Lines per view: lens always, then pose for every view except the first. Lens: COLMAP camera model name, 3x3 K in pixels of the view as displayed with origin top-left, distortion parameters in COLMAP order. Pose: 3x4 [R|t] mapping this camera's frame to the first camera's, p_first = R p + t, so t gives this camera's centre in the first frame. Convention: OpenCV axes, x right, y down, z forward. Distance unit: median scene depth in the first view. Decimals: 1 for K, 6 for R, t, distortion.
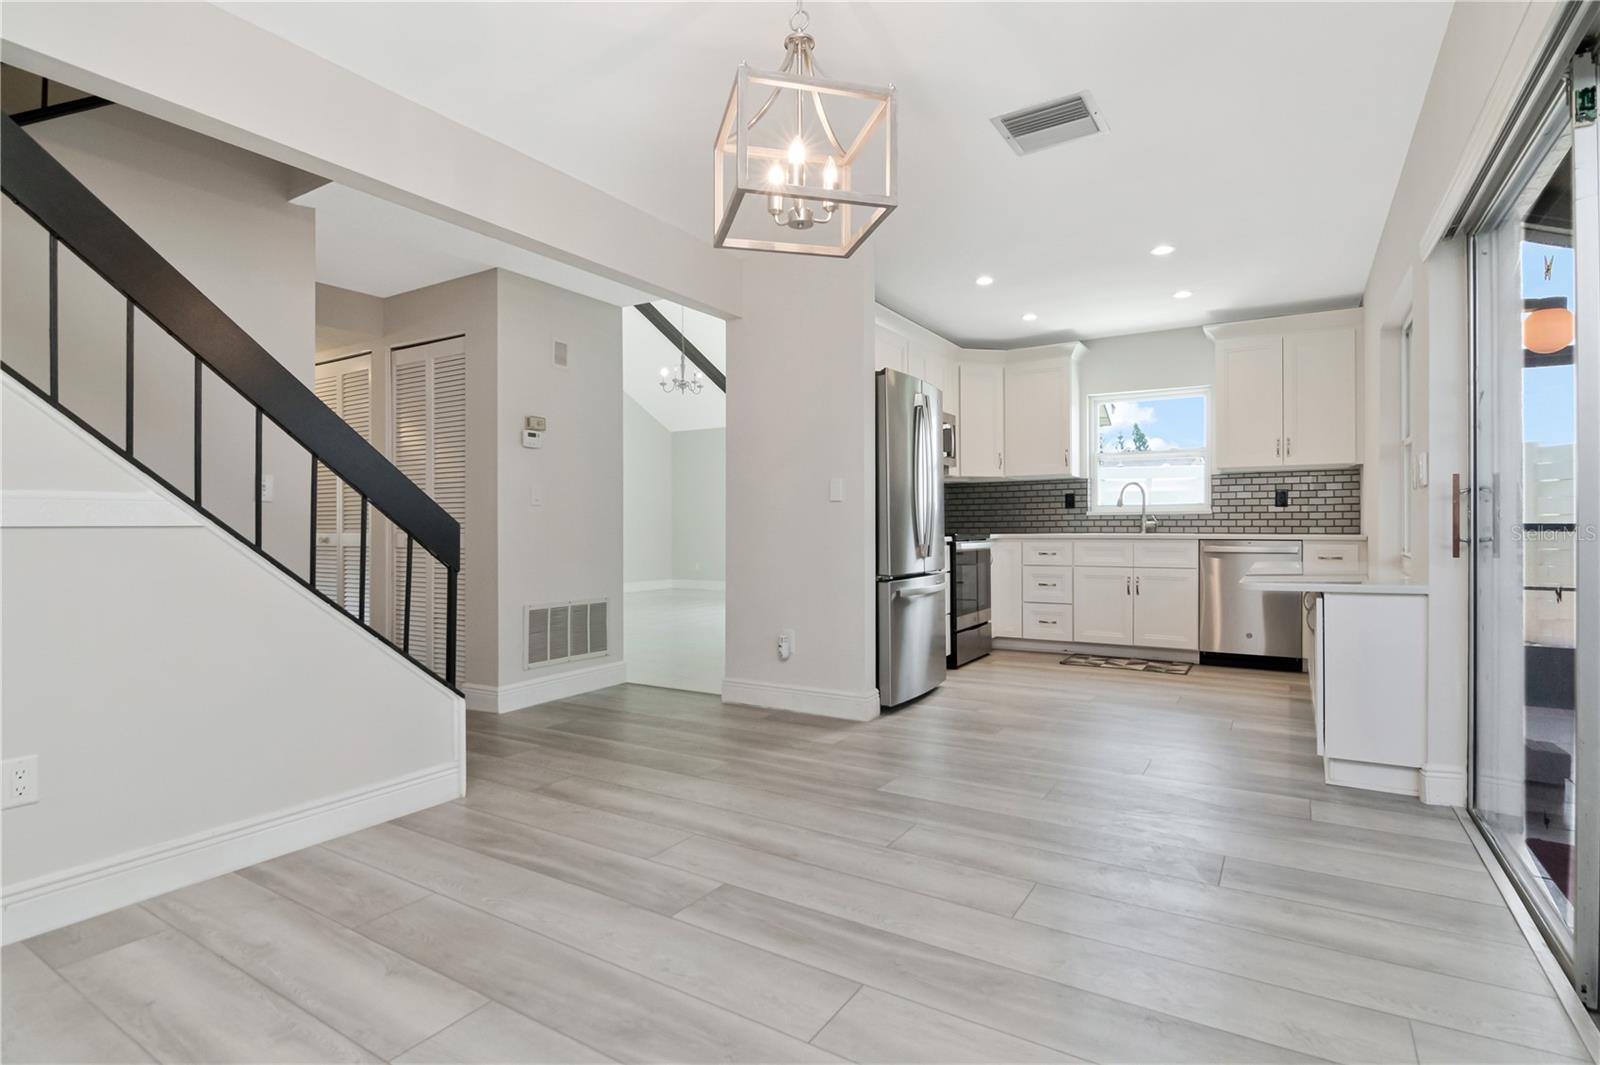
lens RADIAL K [[792.5, 0, 812.2], [0, 792.5, 510.3], [0, 0, 1]] dist [-0.004589, -0.001630]
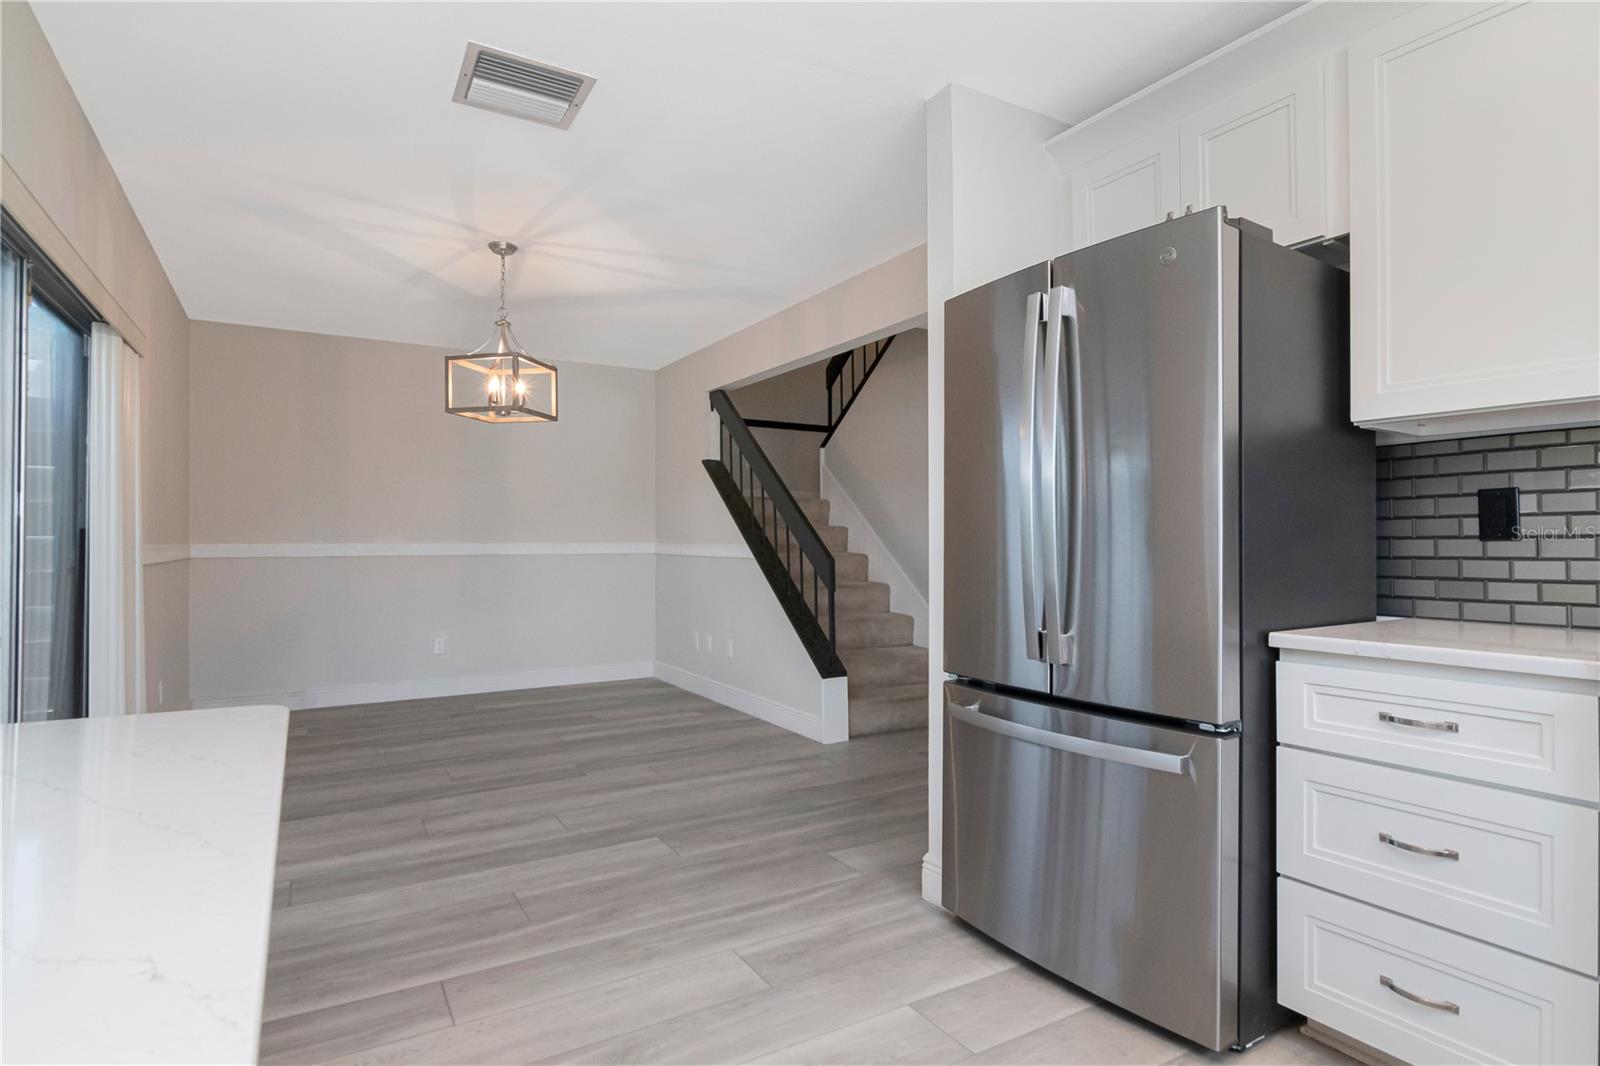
lens RADIAL K [[837.9, 0, 800.0], [0, 837.9, 533.0], [0, 0, 1]] dist [-0.002367, -0.000165]
pose [[-0.467971, -0.000429, -0.883744, 1.148743], [0.018904, 0.999766, -0.010496, -0.013546], [0.883542, -0.021618, -0.467854, 2.064591]]
